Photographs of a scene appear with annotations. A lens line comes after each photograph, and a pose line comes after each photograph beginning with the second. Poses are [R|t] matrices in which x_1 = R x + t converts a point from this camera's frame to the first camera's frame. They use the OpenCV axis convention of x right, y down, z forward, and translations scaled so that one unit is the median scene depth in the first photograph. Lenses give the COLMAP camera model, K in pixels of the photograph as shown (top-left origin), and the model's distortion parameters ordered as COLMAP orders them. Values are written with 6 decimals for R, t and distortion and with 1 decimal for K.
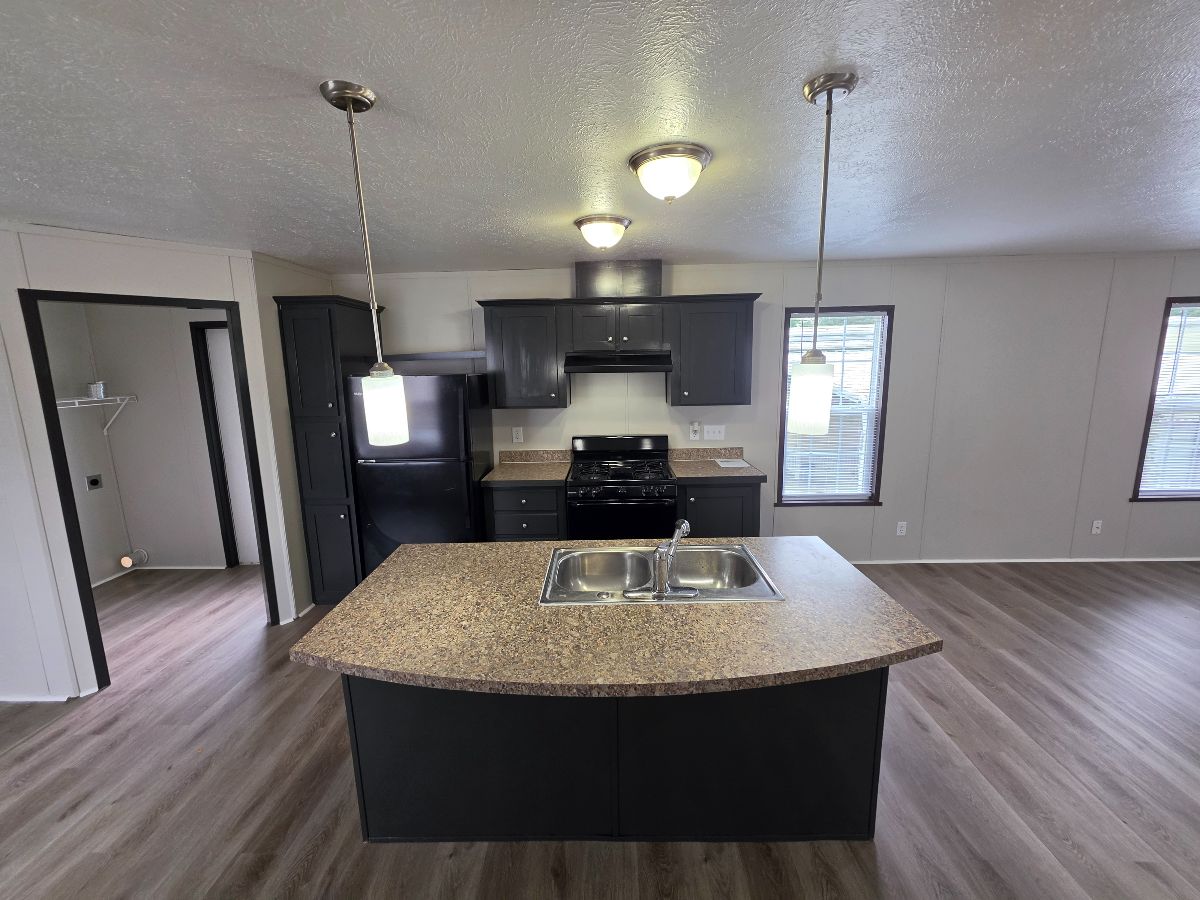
lens RADIAL K [[478.8, 0, 596.5], [0, 478.8, 440.7], [0, 0, 1]] dist [0.000216, -0.000437]
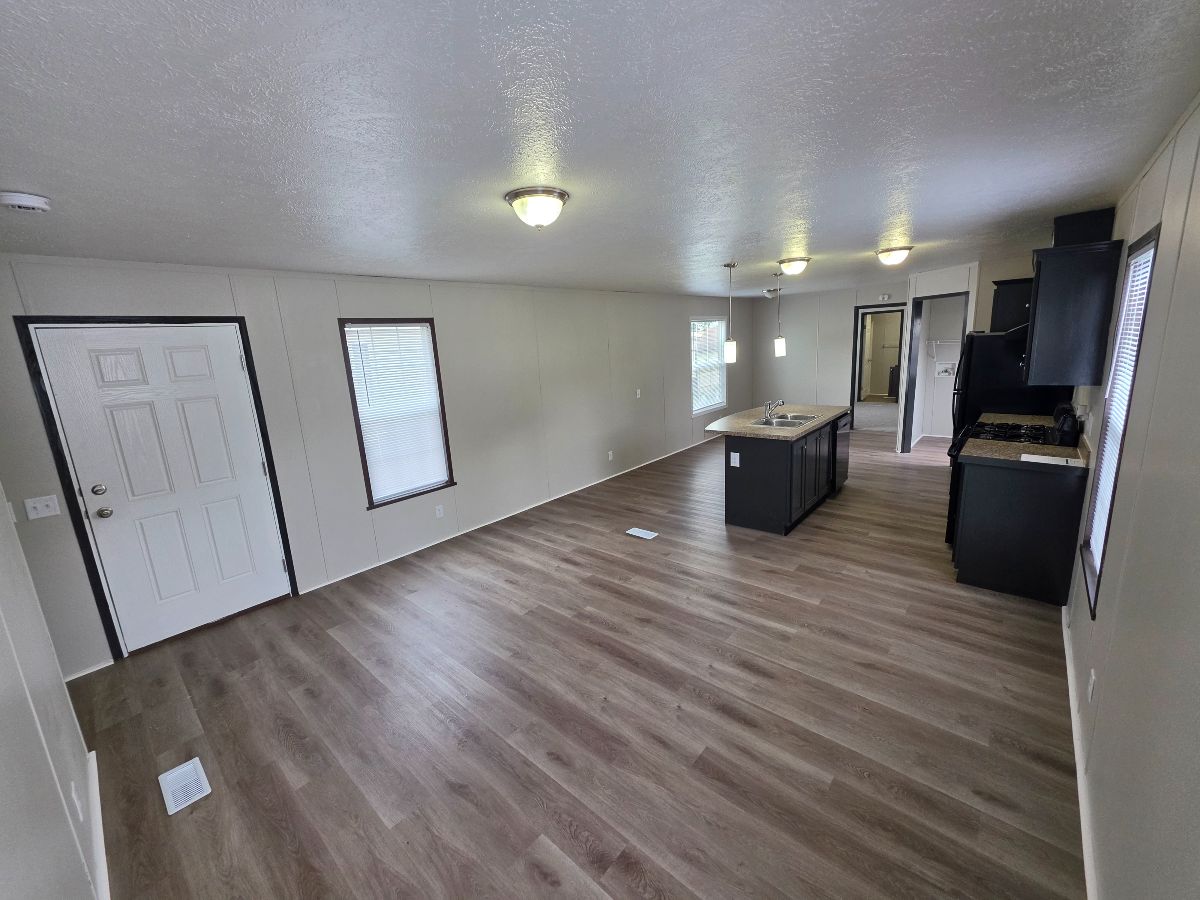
lens RADIAL K [[478.8, 0, 596.5], [0, 478.8, 440.7], [0, 0, 1]] dist [0.000216, -0.000437]
pose [[-0.642529, 0.209978, -0.736930, 1.453614], [-0.053714, 0.947013, 0.316672, -0.209566], [0.764376, 0.243054, -0.597205, 0.963036]]
